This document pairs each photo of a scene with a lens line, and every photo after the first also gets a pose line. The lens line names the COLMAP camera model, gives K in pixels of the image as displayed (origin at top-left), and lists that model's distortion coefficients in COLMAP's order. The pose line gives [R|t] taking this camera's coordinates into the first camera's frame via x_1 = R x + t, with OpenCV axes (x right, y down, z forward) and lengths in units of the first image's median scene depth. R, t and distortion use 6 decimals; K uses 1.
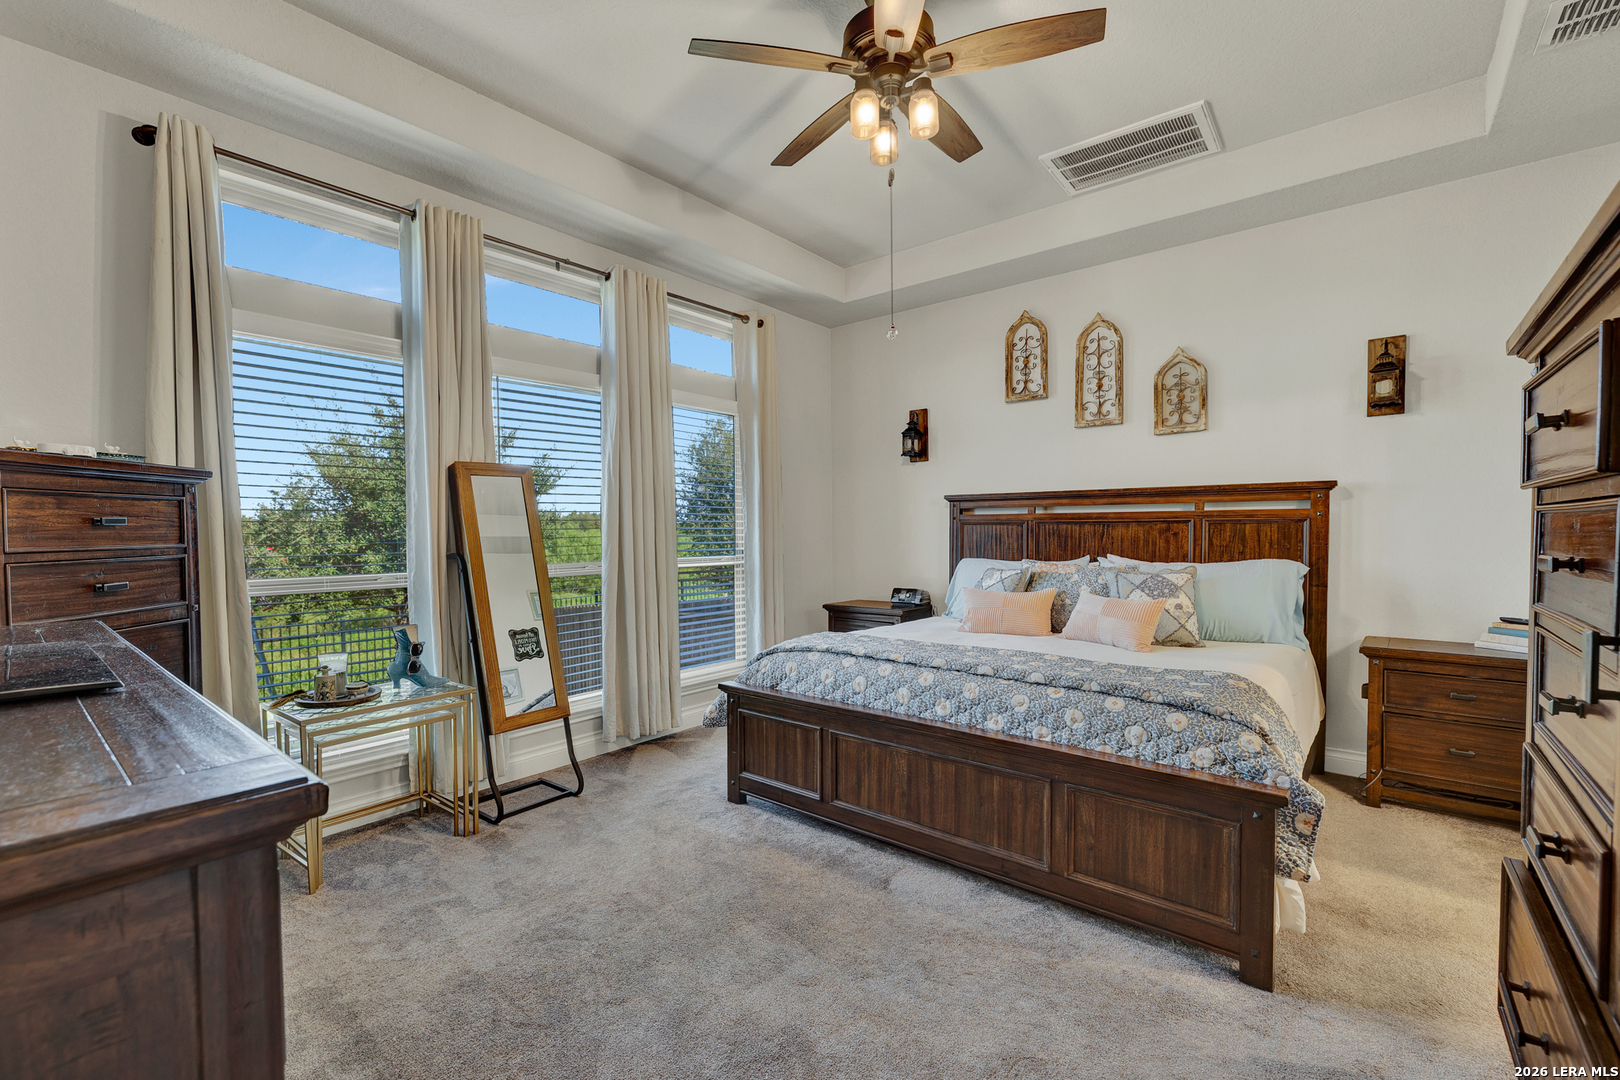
lens RADIAL K [[723.9, 0, 816.6], [0, 723.9, 545.9], [0, 0, 1]] dist [-0.002099, -0.000250]
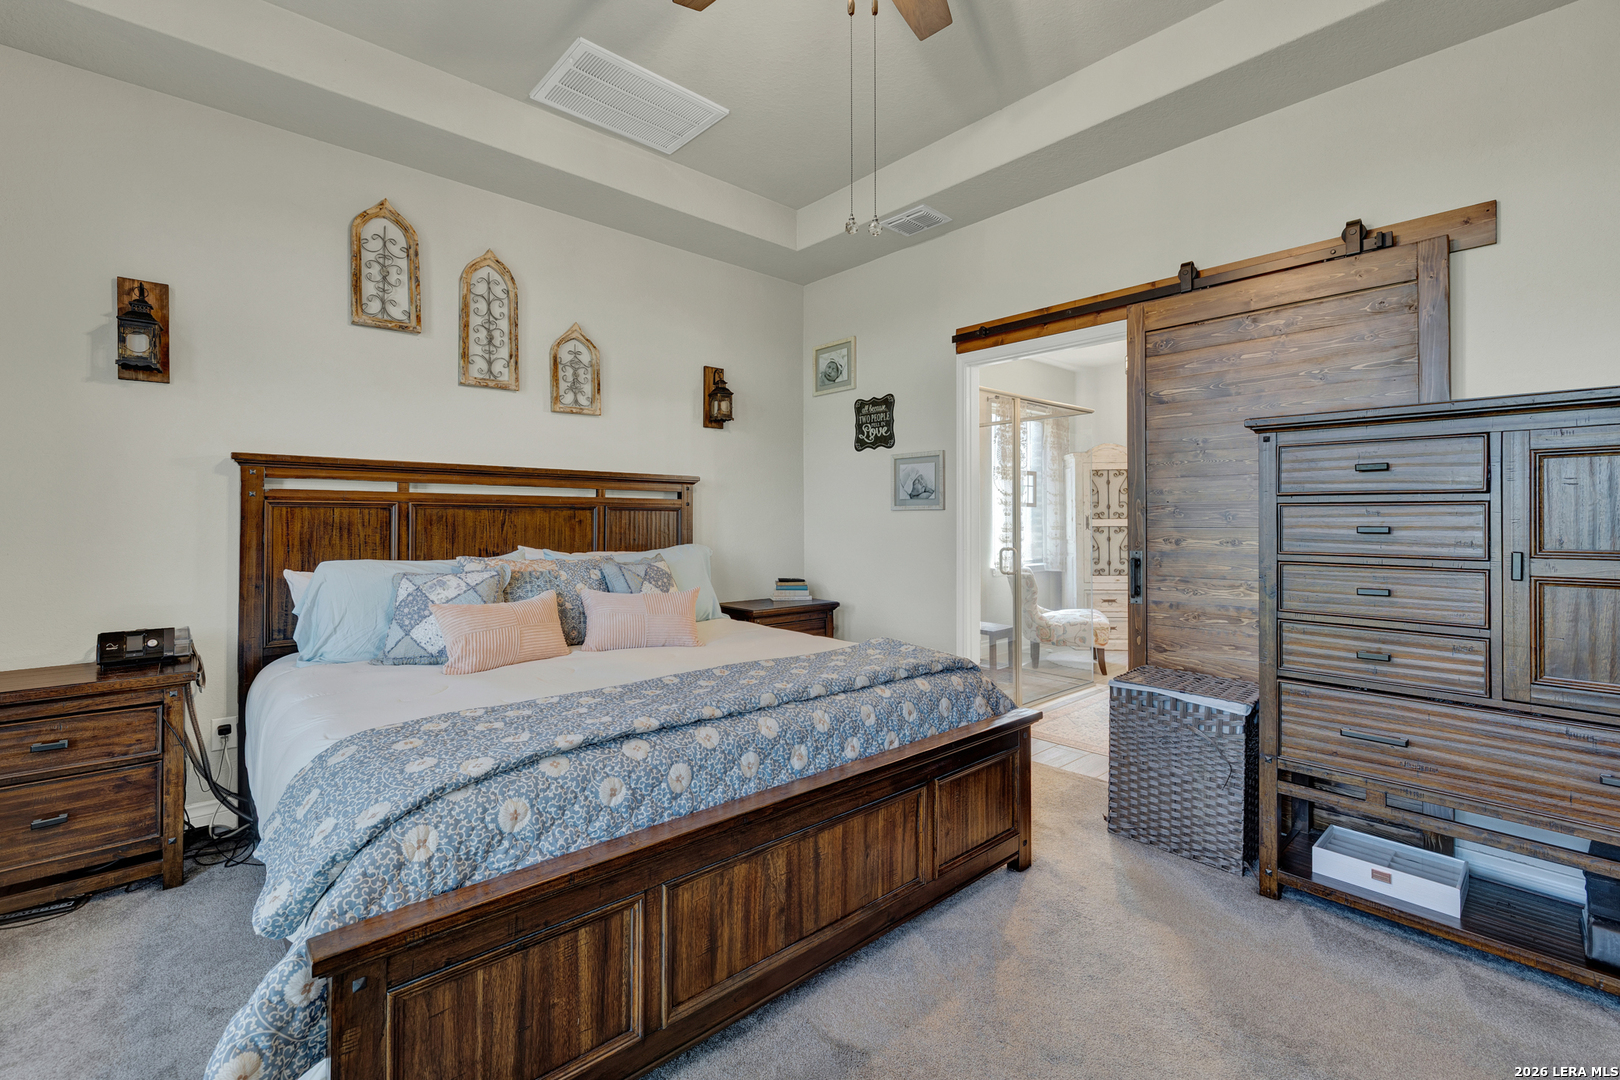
lens RADIAL K [[687.3, 0, 805.9], [0, 687.3, 510.5], [0, 0, 1]] dist [0.002196, 0.000647]
pose [[0.160517, 0.019641, 0.986838, -0.325483], [0.019006, 0.999555, -0.022986, -0.004882], [-0.986850, 0.022445, 0.160073, 0.562797]]
